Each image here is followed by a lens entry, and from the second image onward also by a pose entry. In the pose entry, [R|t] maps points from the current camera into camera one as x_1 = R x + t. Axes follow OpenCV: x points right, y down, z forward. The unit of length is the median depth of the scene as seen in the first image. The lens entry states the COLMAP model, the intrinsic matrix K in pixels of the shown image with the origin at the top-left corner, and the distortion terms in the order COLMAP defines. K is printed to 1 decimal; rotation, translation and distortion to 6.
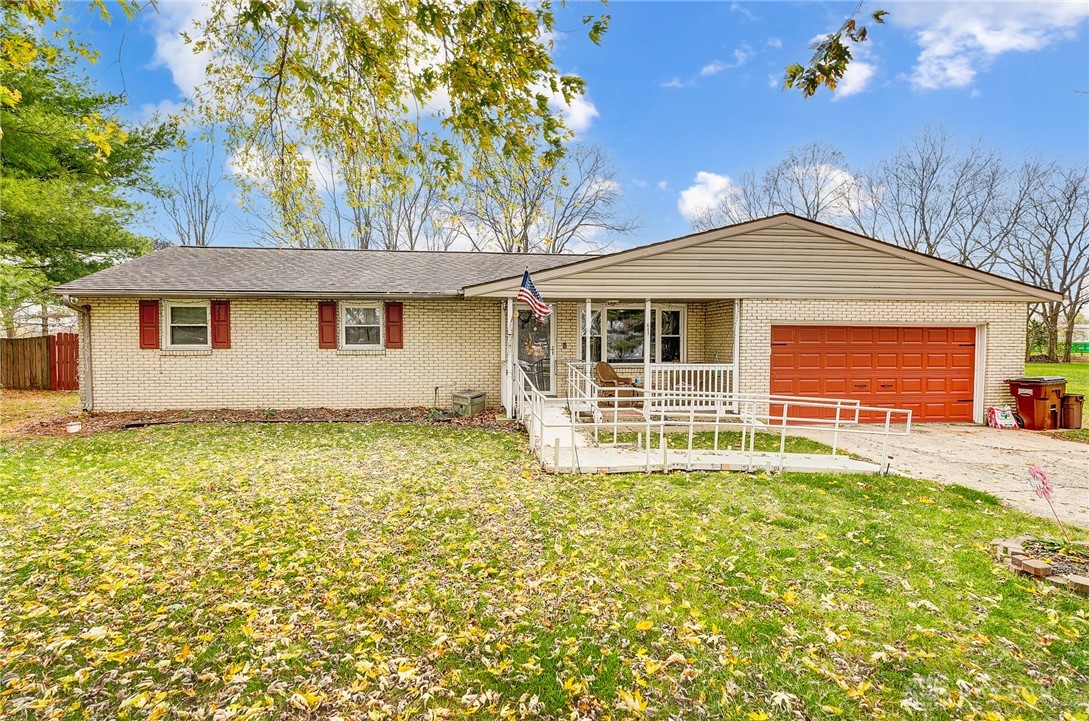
lens RADIAL K [[582.3, 0, 539.0], [0, 582.3, 363.0], [0, 0, 1]] dist [0.000460, -0.004822]
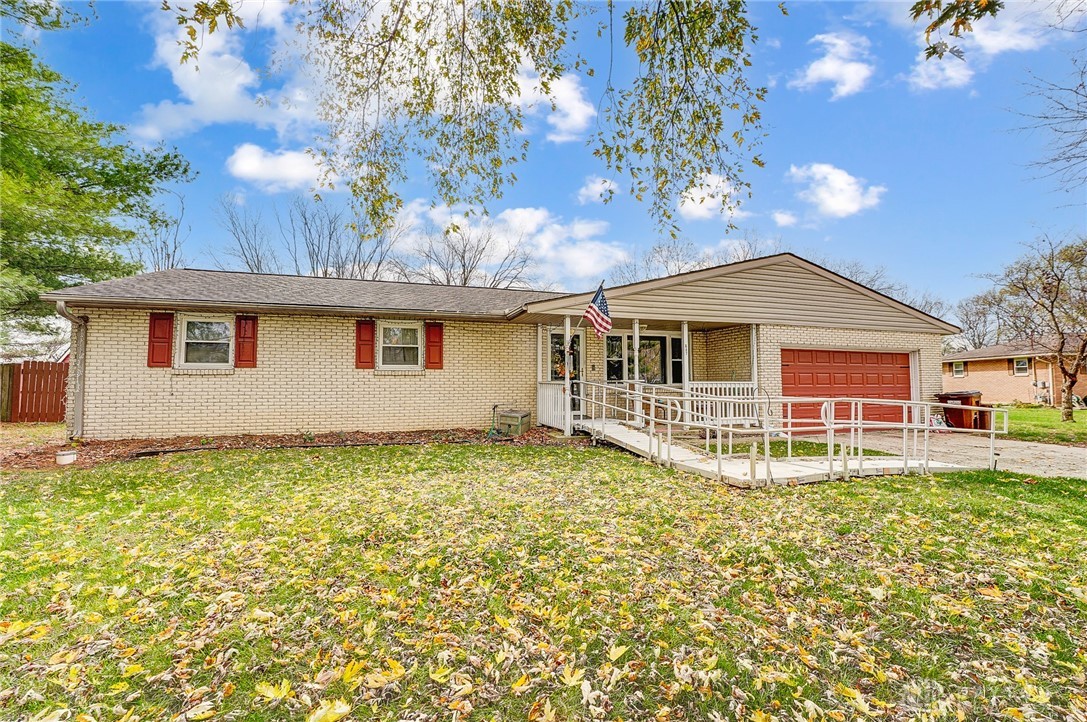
lens RADIAL K [[456.3, 0, 540.9], [0, 456.3, 357.9], [0, 0, 1]] dist [-0.030841, 0.002502]
pose [[0.980252, 0.006964, 0.197631, -0.233337], [0.012162, 0.995365, -0.095398, 0.033039], [-0.197380, 0.095918, 0.975623, 0.221402]]
